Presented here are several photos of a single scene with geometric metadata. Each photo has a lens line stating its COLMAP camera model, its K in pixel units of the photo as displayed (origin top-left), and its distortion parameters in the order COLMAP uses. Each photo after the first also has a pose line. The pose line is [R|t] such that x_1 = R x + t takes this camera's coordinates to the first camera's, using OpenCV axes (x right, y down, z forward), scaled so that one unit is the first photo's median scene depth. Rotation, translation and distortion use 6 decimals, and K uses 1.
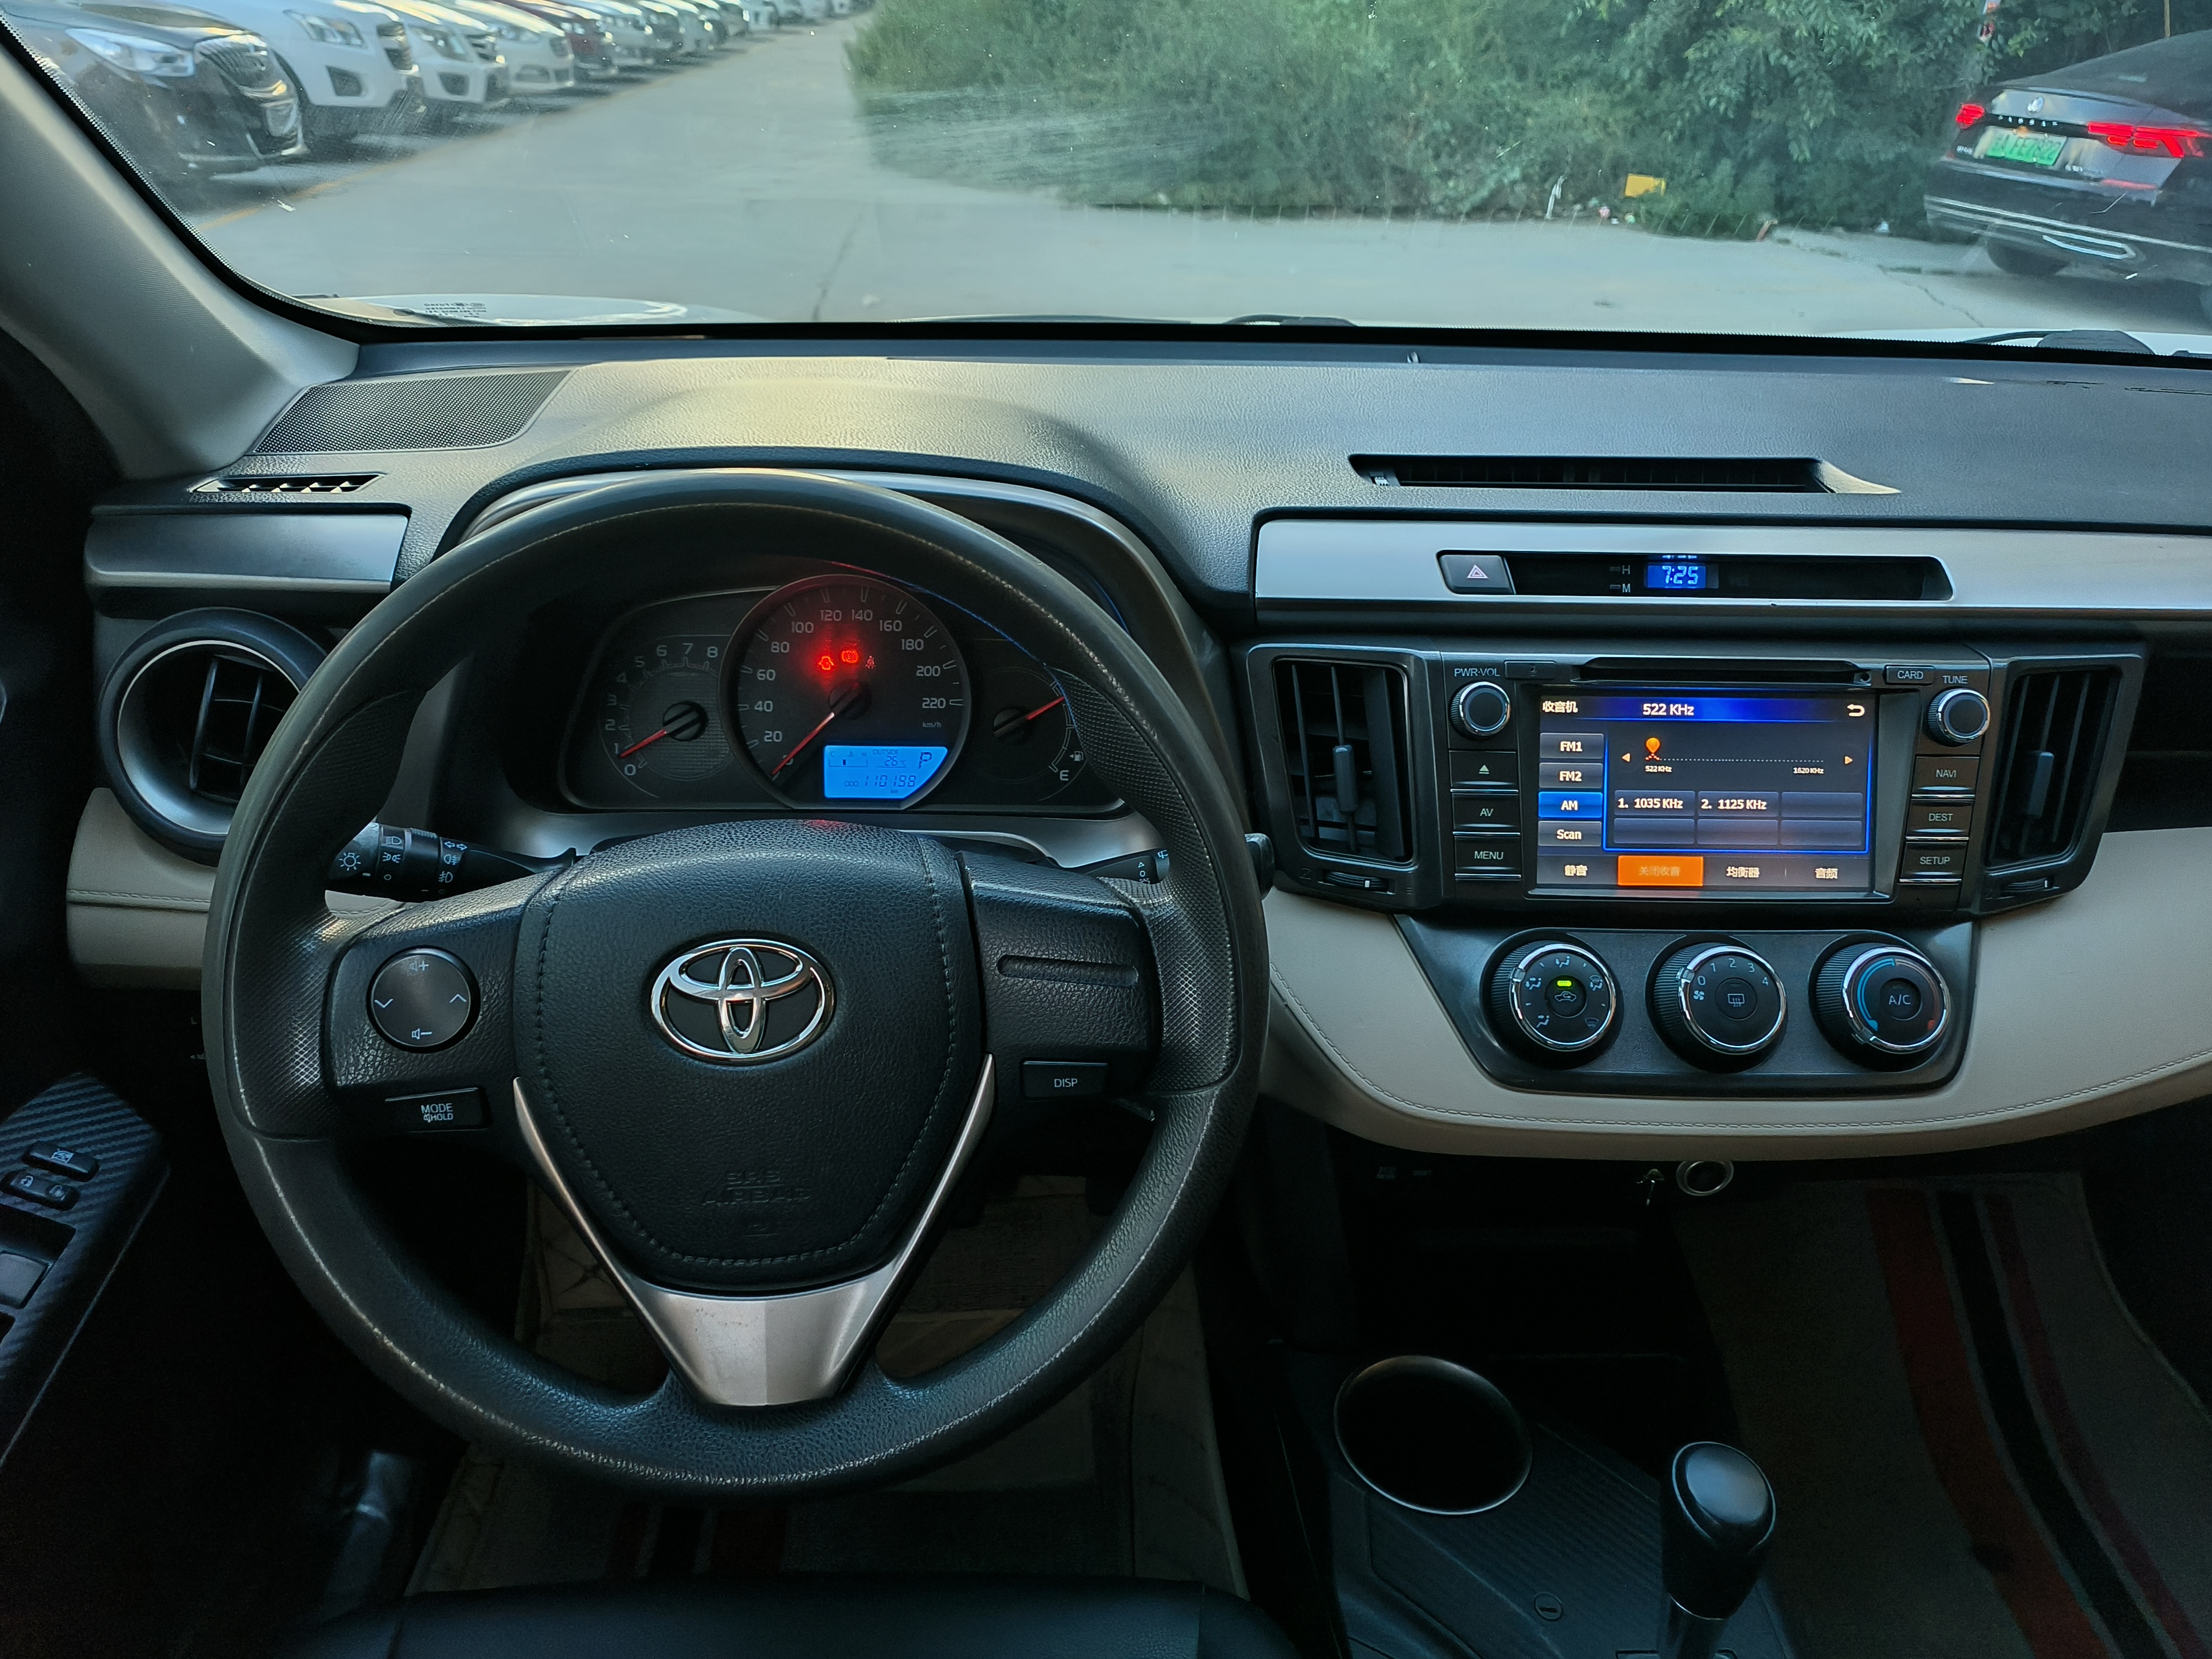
lens RADIAL K [[1598.7, 0, 1116.2], [0, 1598.7, 824.5], [0, 0, 1]] dist [0.046467, -0.029090]
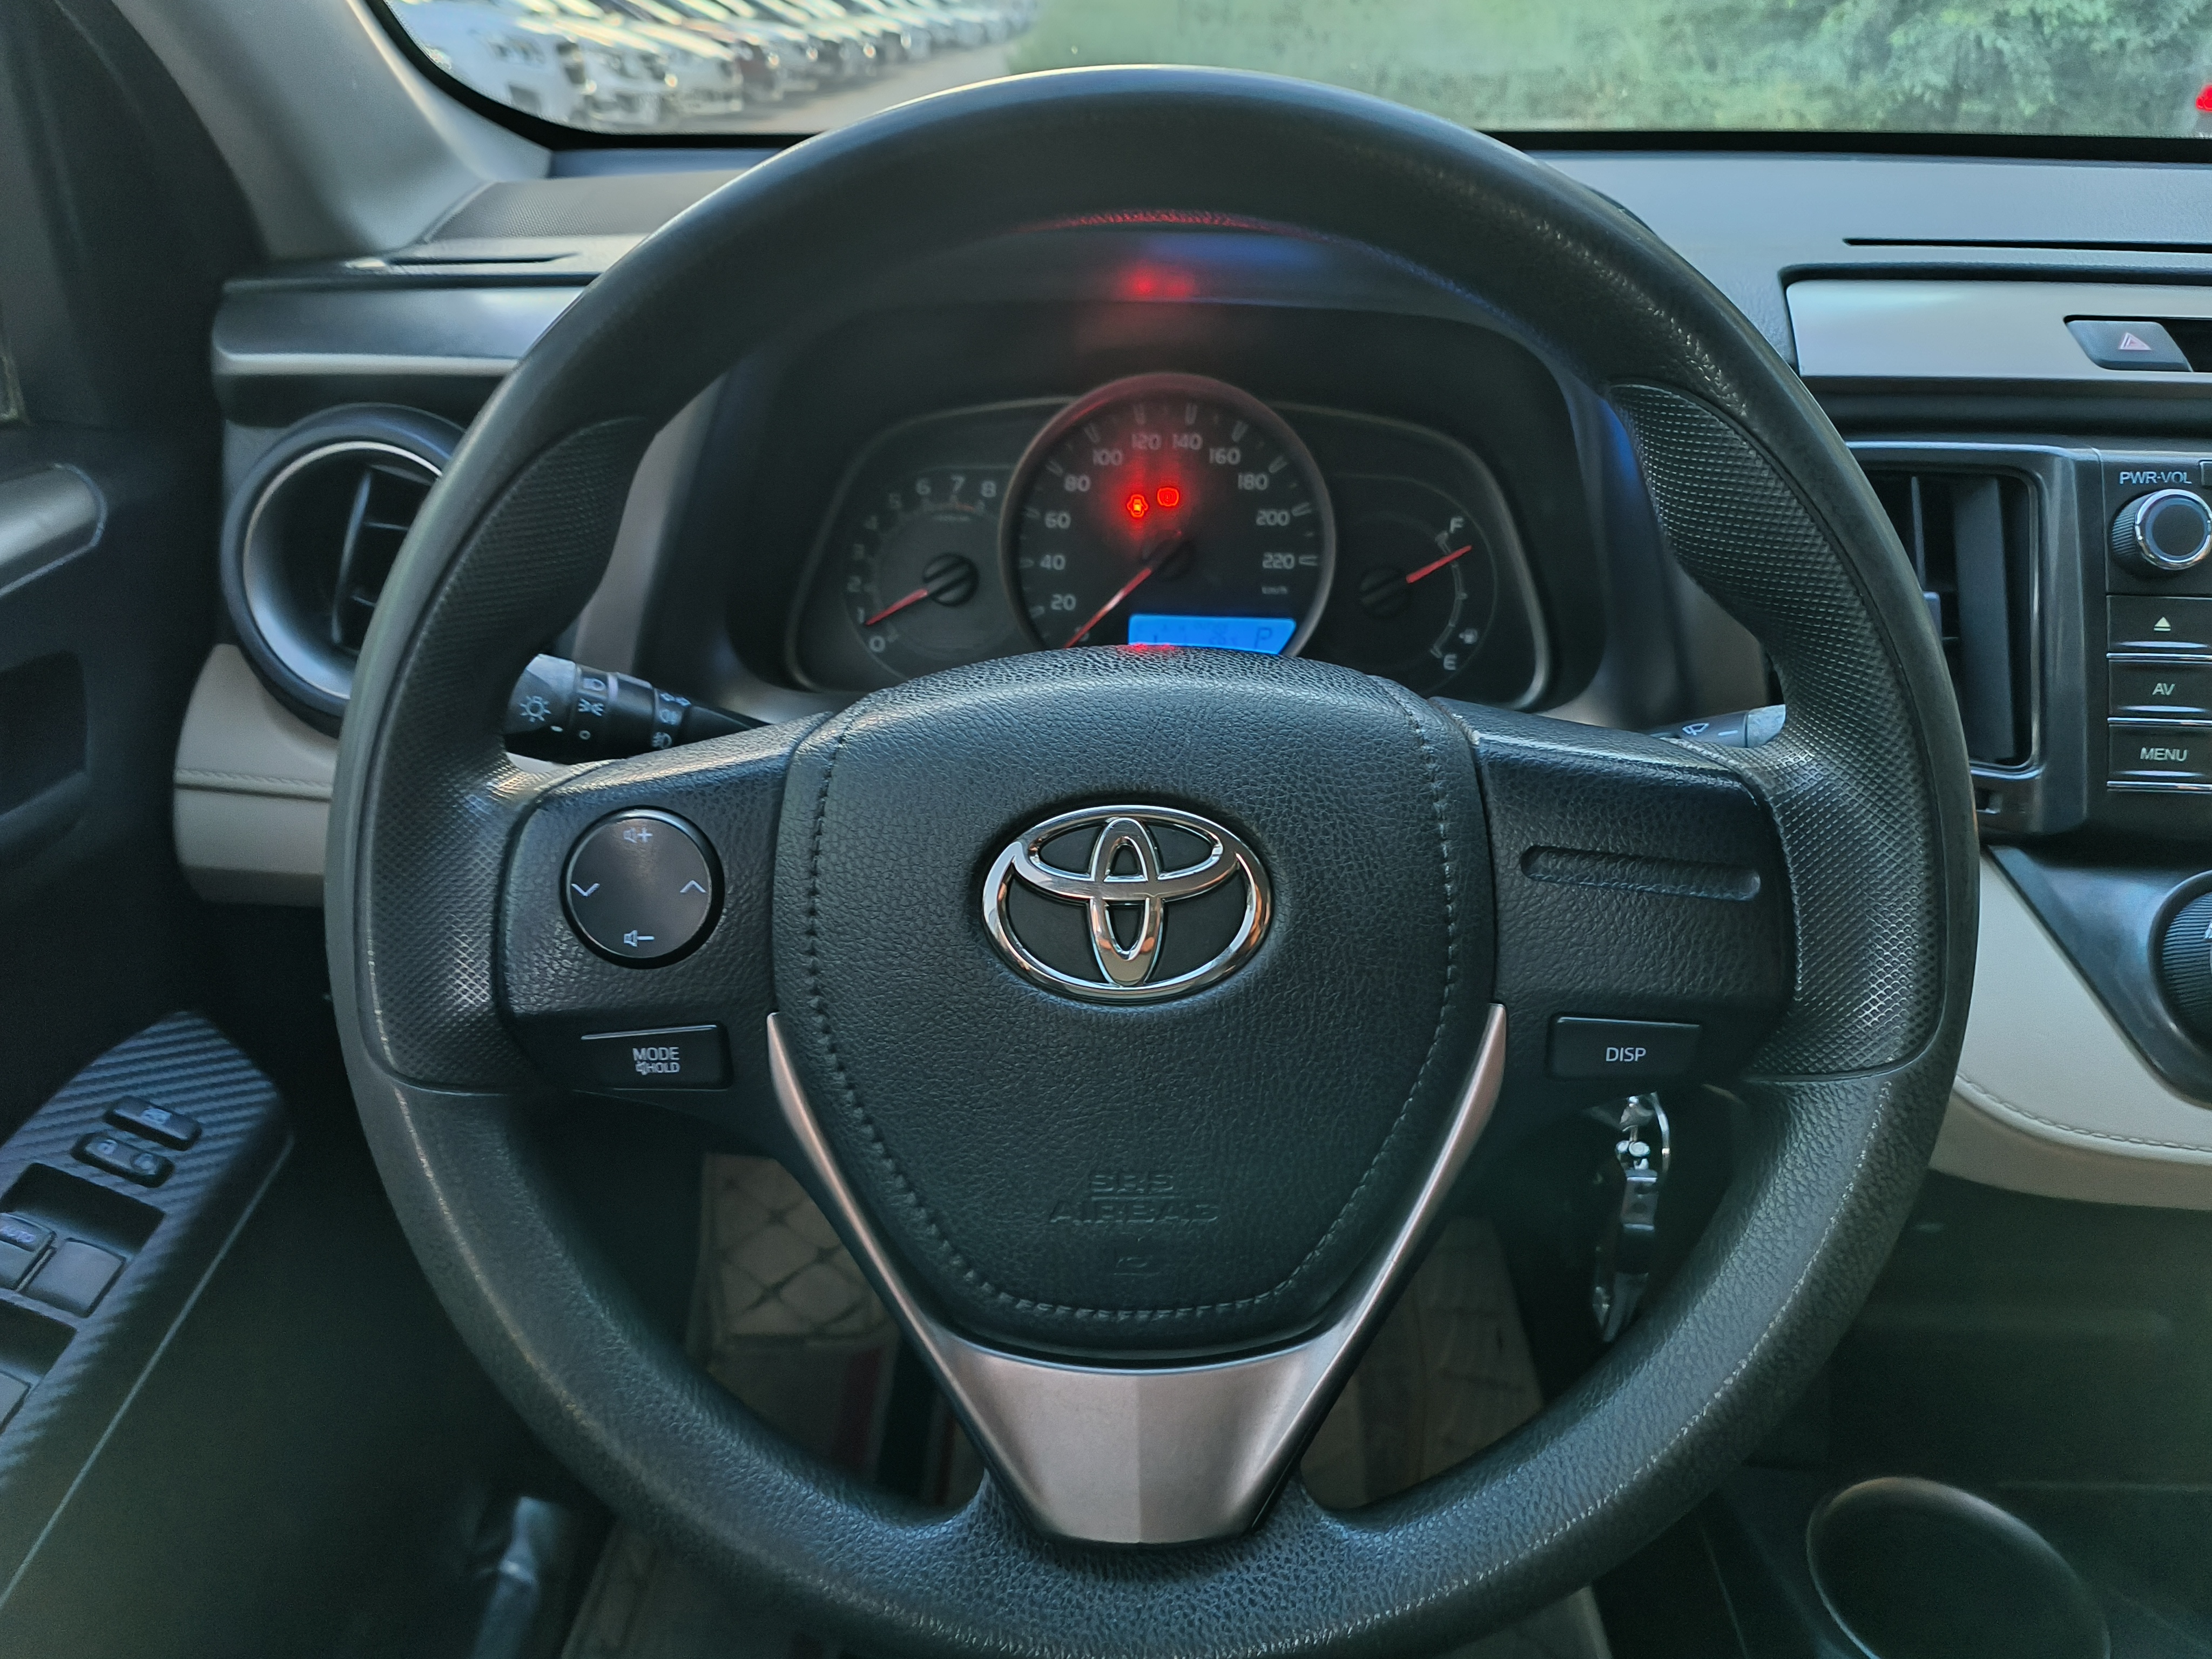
lens RADIAL K [[1598.7, 0, 1085.8], [0, 1598.7, 814.4], [0, 0, 1]] dist [0.046467, -0.029090]
pose [[0.995140, 0.022745, -0.095807, -0.142775], [-0.024975, 0.999443, -0.022138, 0.067839], [0.095251, 0.024423, 0.995154, 0.277407]]
